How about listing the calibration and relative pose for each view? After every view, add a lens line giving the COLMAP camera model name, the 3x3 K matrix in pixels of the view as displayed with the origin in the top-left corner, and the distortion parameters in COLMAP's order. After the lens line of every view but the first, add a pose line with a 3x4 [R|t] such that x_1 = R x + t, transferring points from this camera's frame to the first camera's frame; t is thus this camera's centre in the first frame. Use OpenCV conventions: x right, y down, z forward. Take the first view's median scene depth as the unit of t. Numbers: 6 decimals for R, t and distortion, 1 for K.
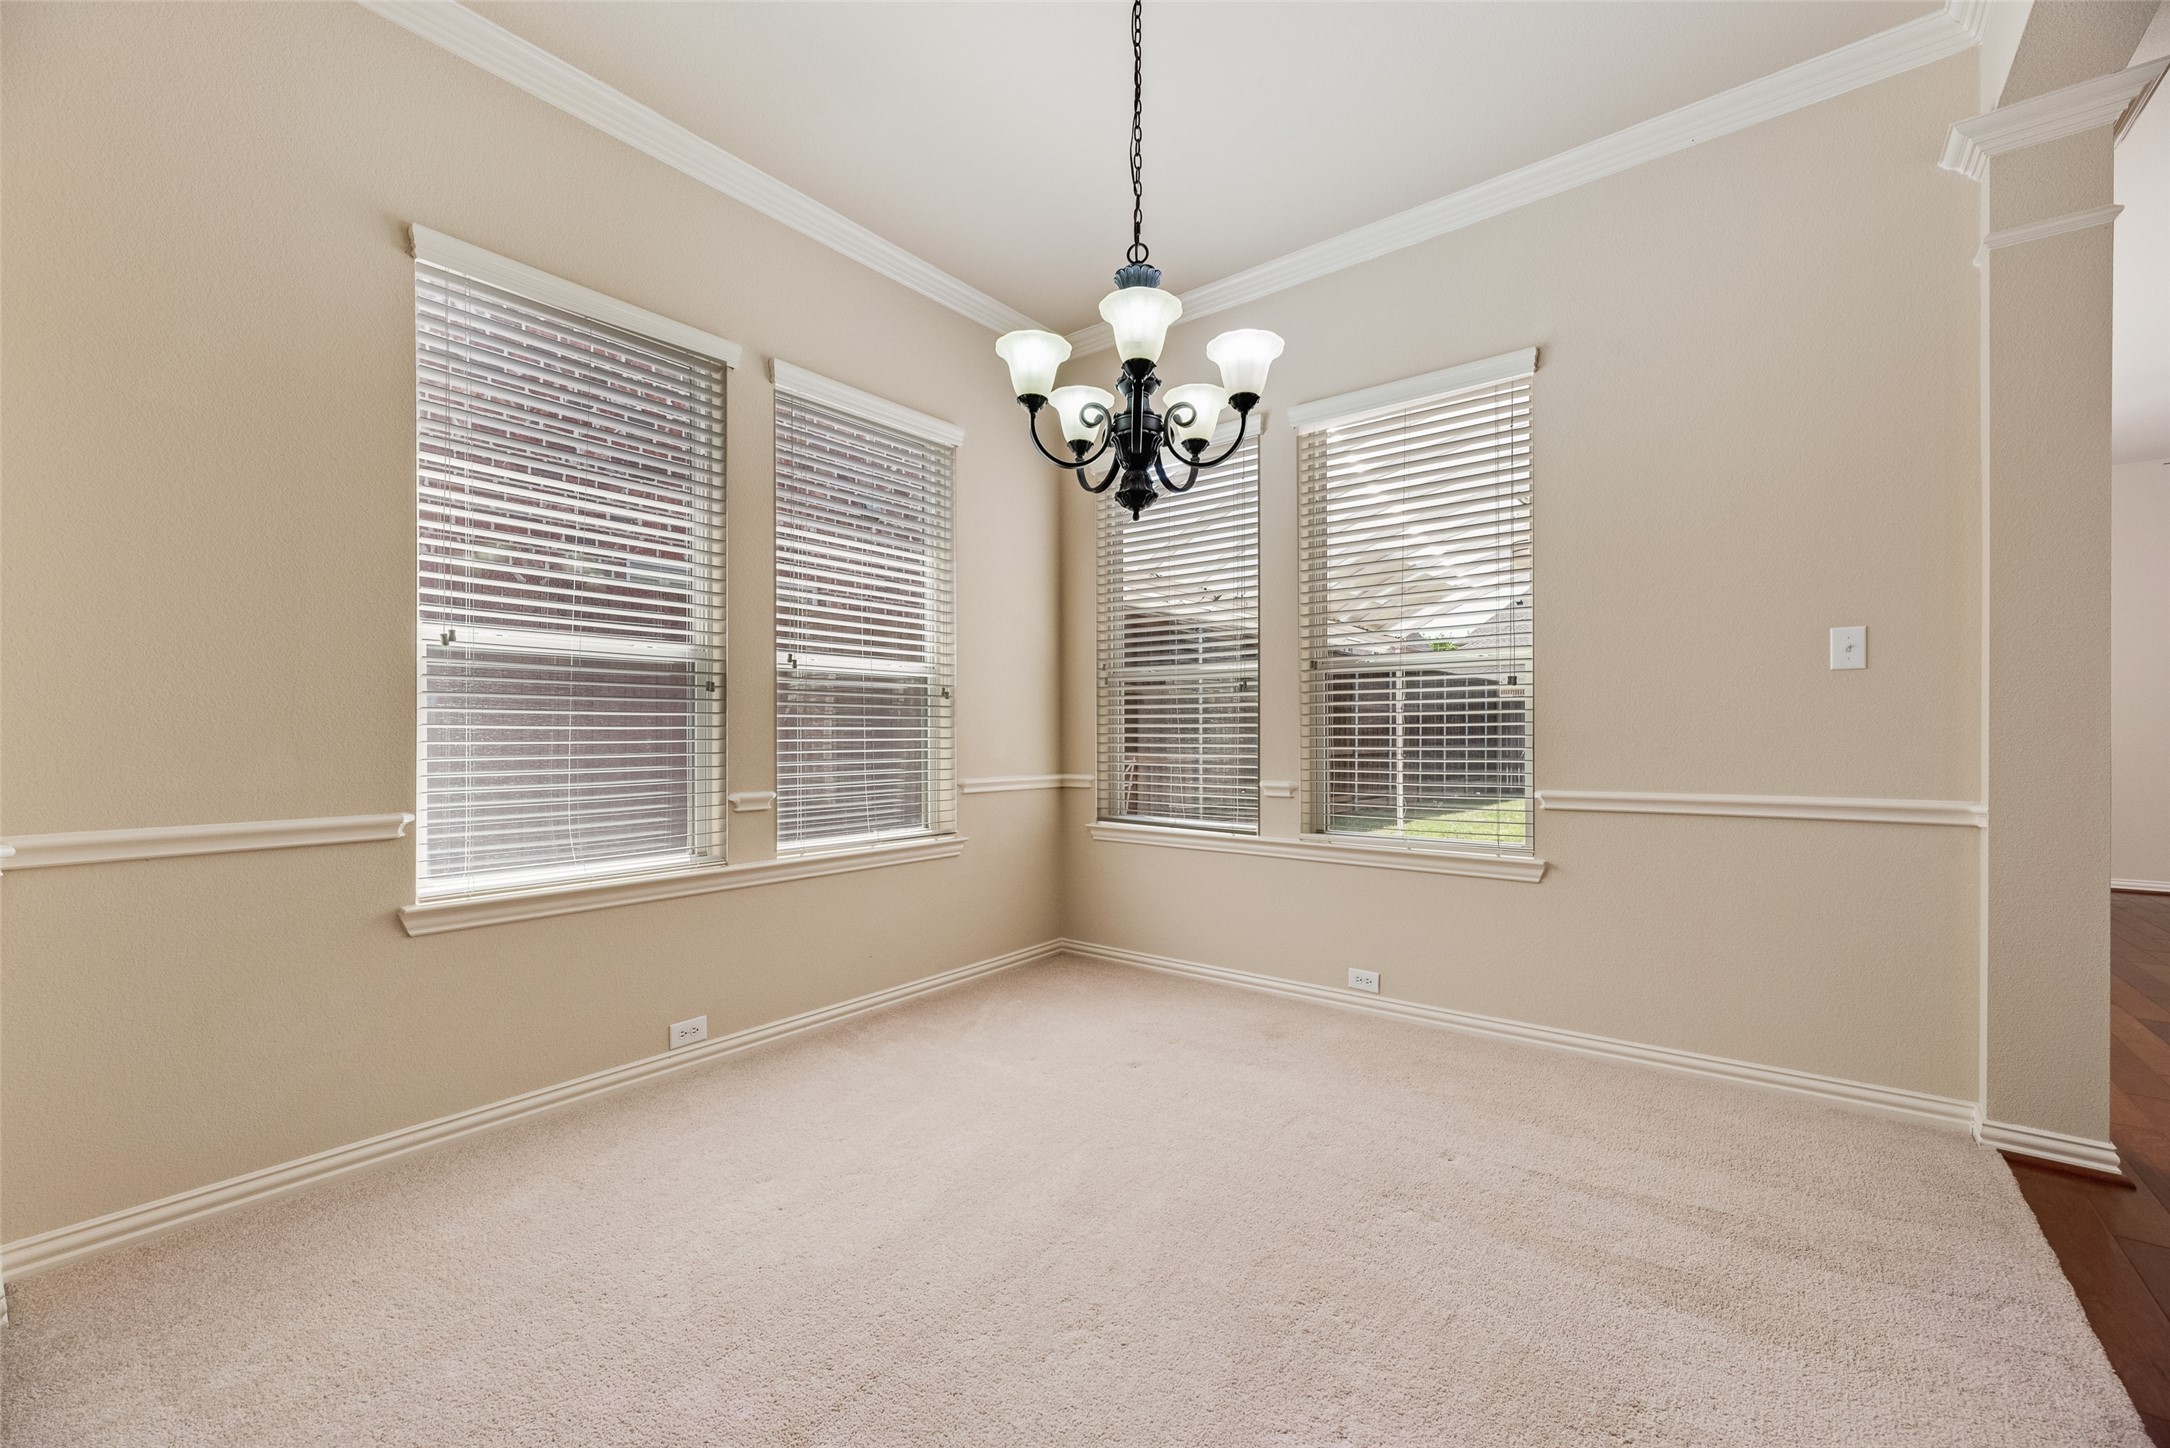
lens RADIAL K [[873.8, 0, 1084.9], [0, 873.8, 734.4], [0, 0, 1]] dist [0.002904, -0.000099]
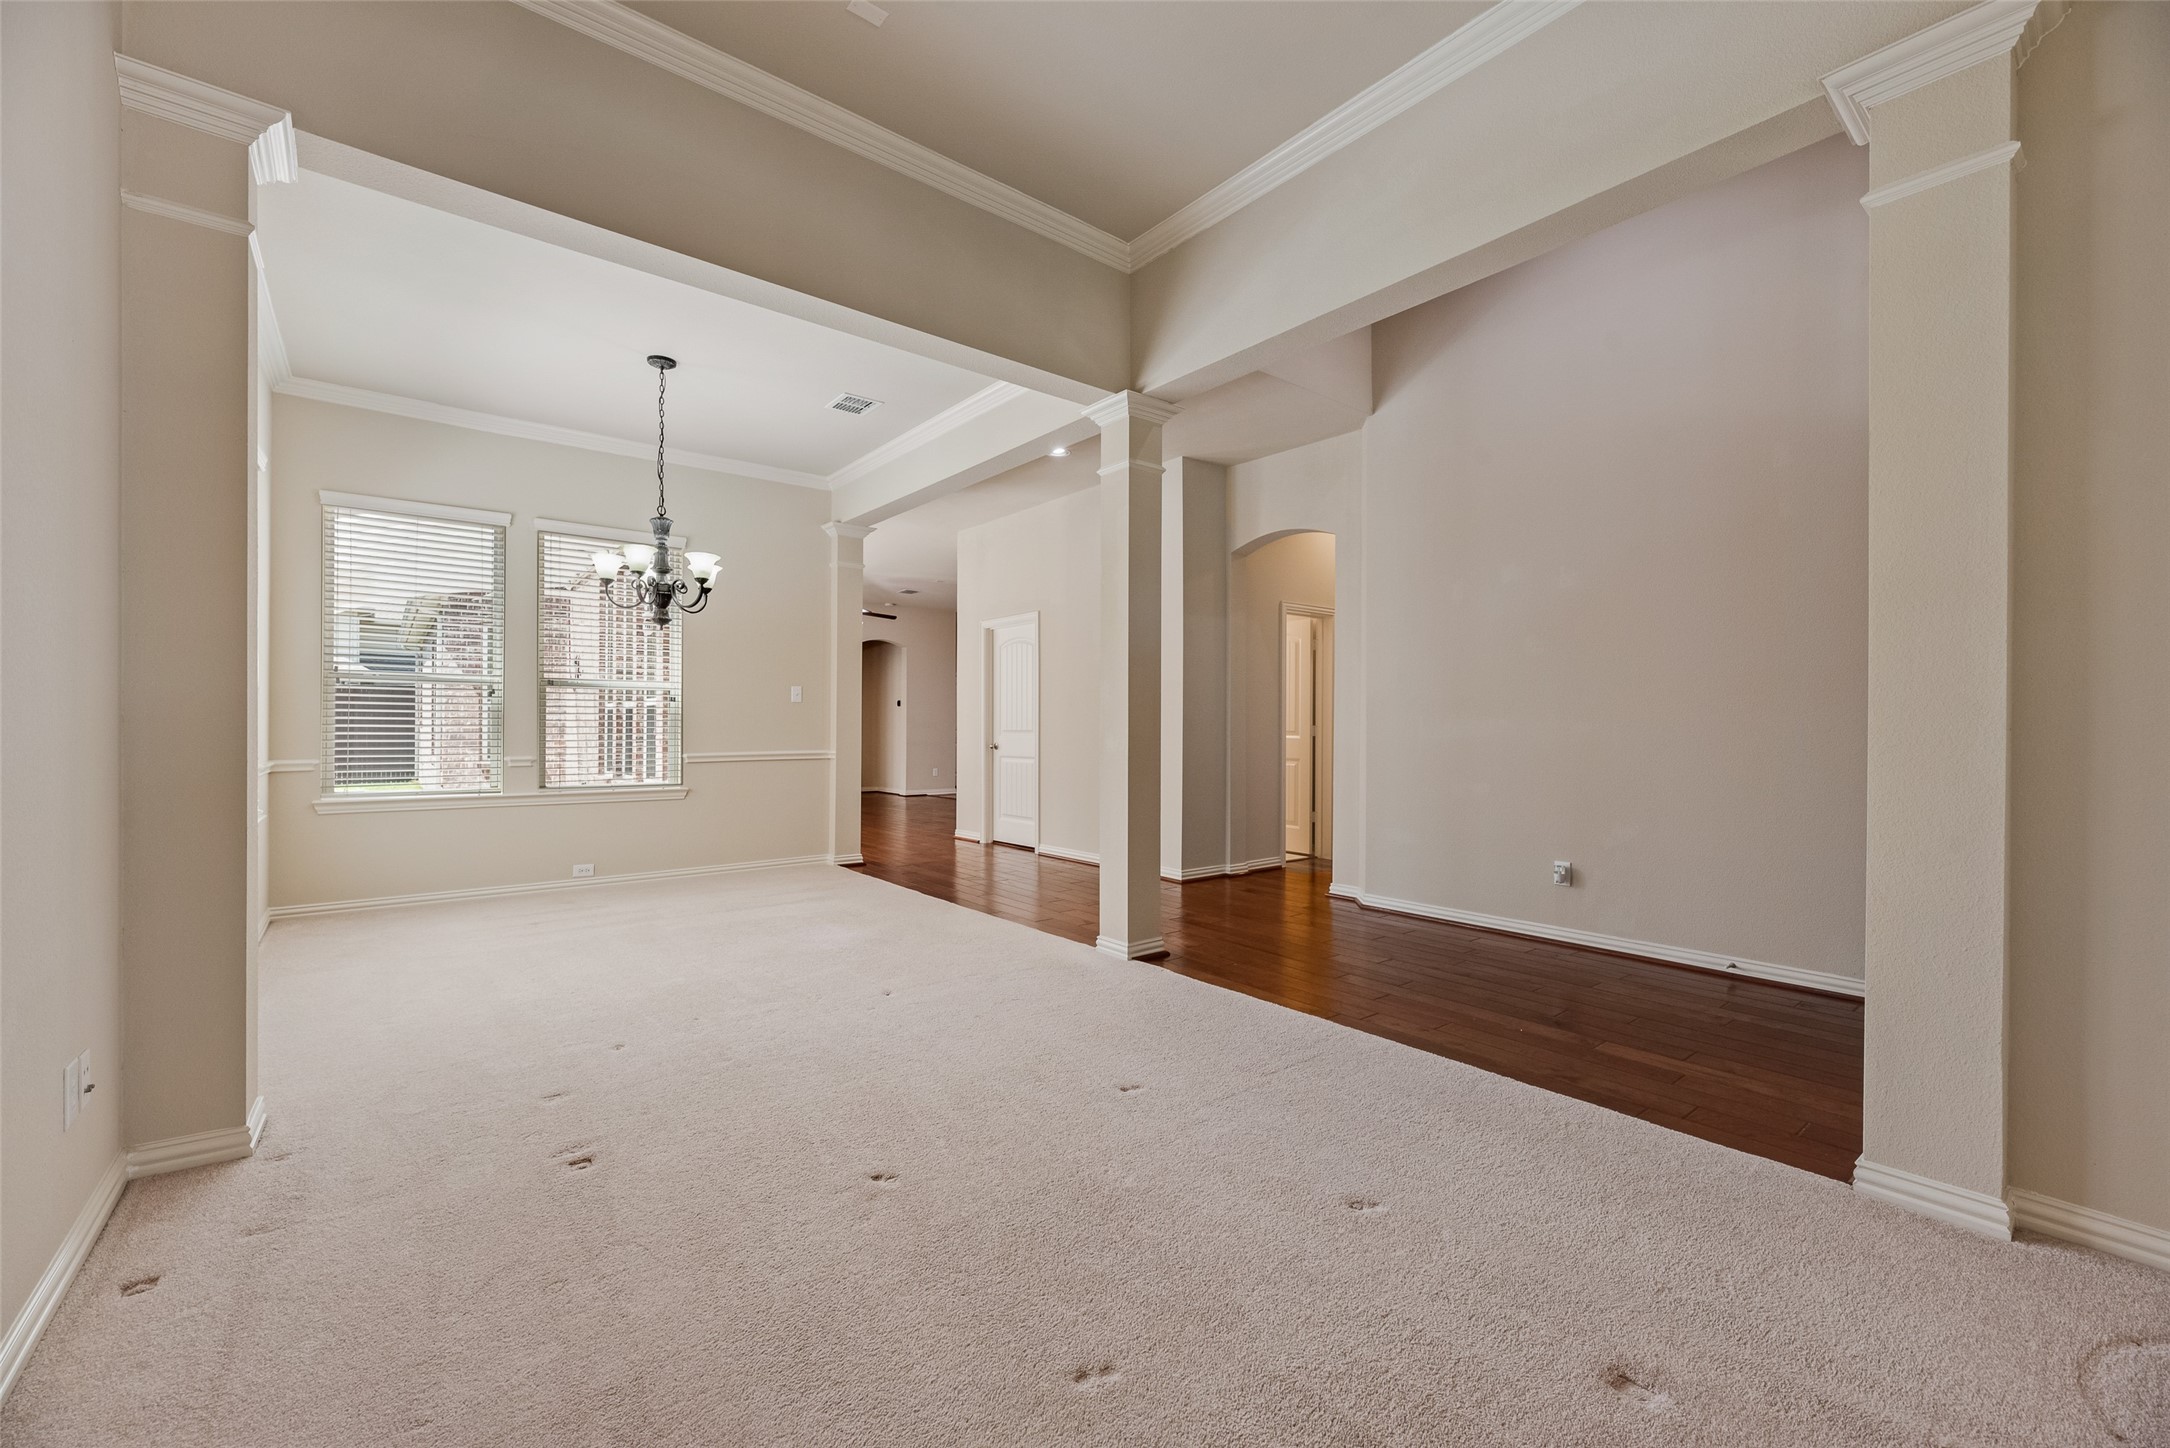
lens RADIAL K [[899.5, 0, 1085.0], [0, 899.5, 724.0], [0, 0, 1]] dist [0.001098, 0.000079]
pose [[0.211666, 0.007616, 0.977312, -1.371898], [-0.002068, 0.999971, -0.007344, 0.008152], [-0.977340, -0.000467, 0.211676, -0.371787]]
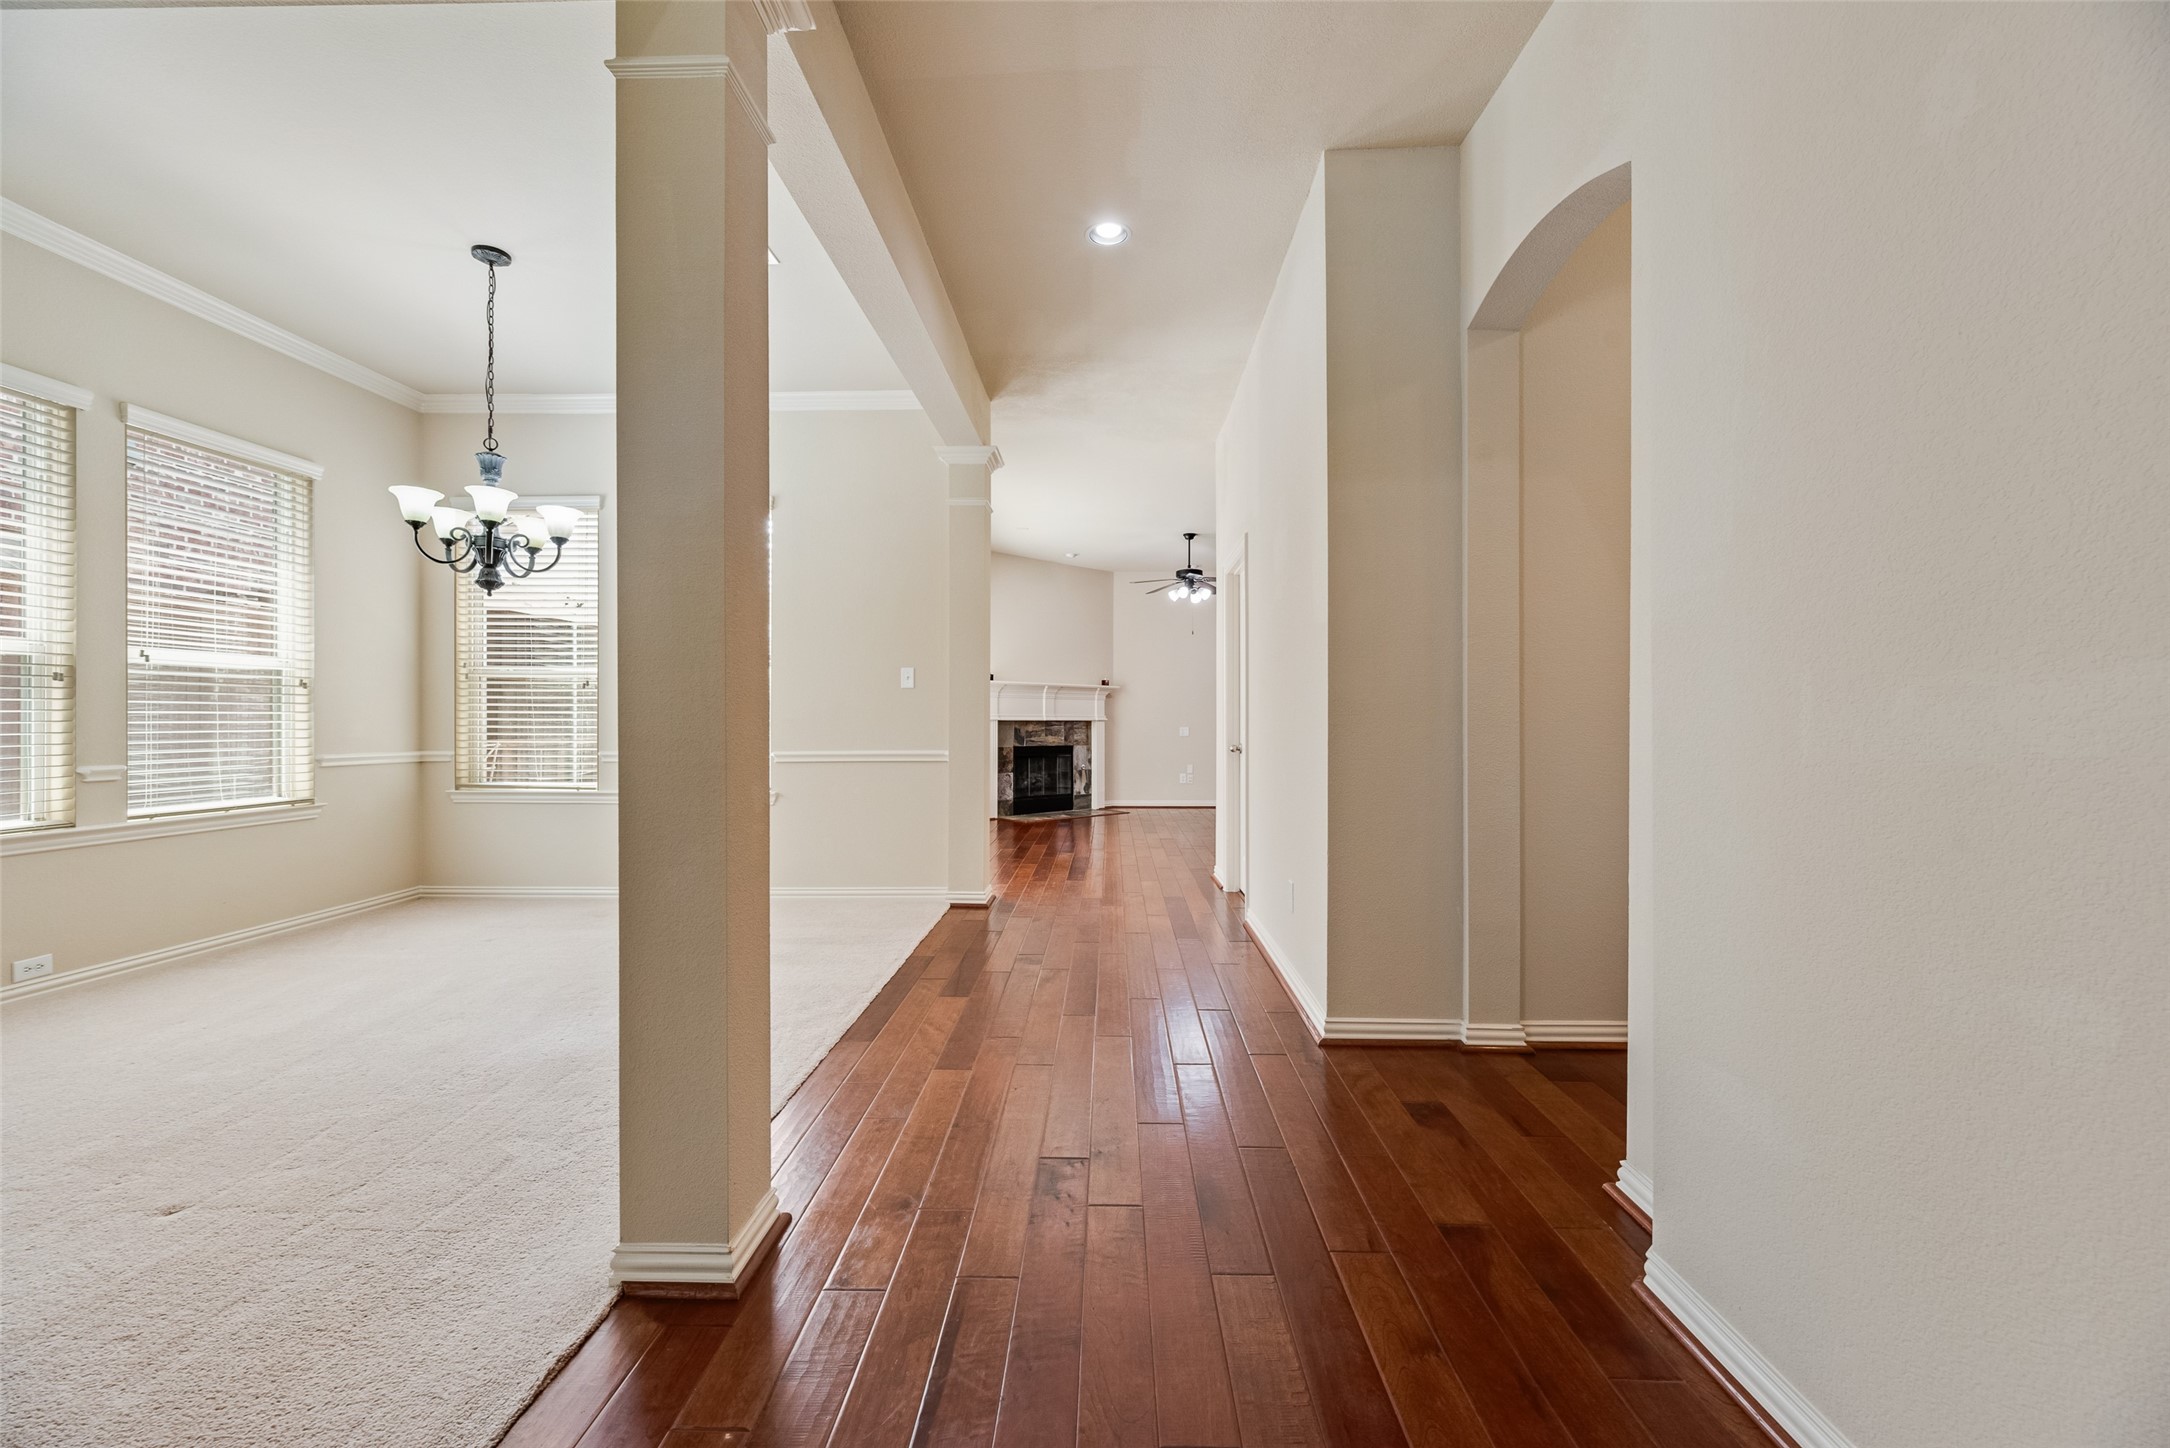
lens RADIAL K [[884.4, 0, 1093.3], [0, 884.4, 719.3], [0, 0, 1]] dist [0.002744, -0.000044]
pose [[0.800387, 0.003438, 0.599473, -0.024667], [-0.001987, 0.999993, -0.003081, 0.004300], [-0.599480, 0.001275, 0.800389, -0.796095]]
